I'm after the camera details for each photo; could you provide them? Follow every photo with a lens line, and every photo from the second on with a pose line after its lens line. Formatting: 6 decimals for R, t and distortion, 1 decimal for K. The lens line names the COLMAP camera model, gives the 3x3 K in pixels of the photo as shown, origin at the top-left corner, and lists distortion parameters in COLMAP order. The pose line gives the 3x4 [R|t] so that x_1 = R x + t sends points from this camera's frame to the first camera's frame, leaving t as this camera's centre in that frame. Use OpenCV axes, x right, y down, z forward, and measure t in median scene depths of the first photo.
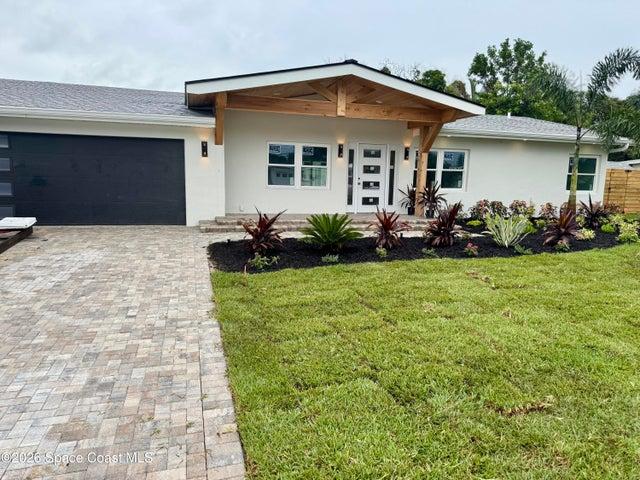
lens RADIAL K [[448.2, 0, 320.0], [0, 448.2, 240.0], [0, 0, 1]] dist [0.098561, -0.068790]
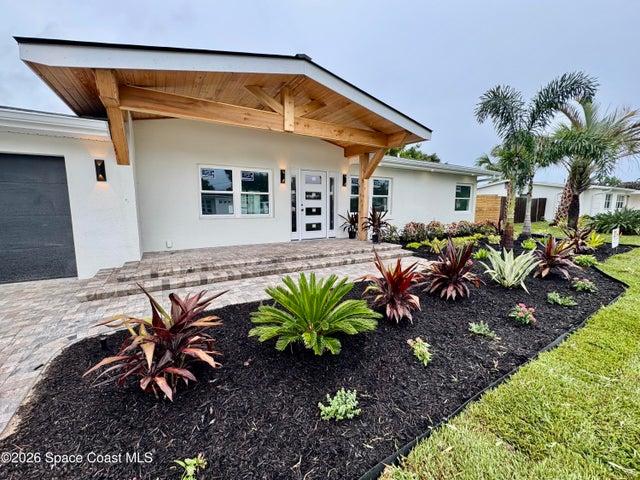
lens RADIAL K [[258.7, 0, 320.0], [0, 258.7, 240.0], [0, 0, 1]] dist [-0.013934, -0.000015]
pose [[0.962954, -0.058043, 0.263344, -0.030464], [0.056428, 0.998313, 0.013699, -0.067700], [-0.263695, 0.001669, 0.964605, 0.455197]]
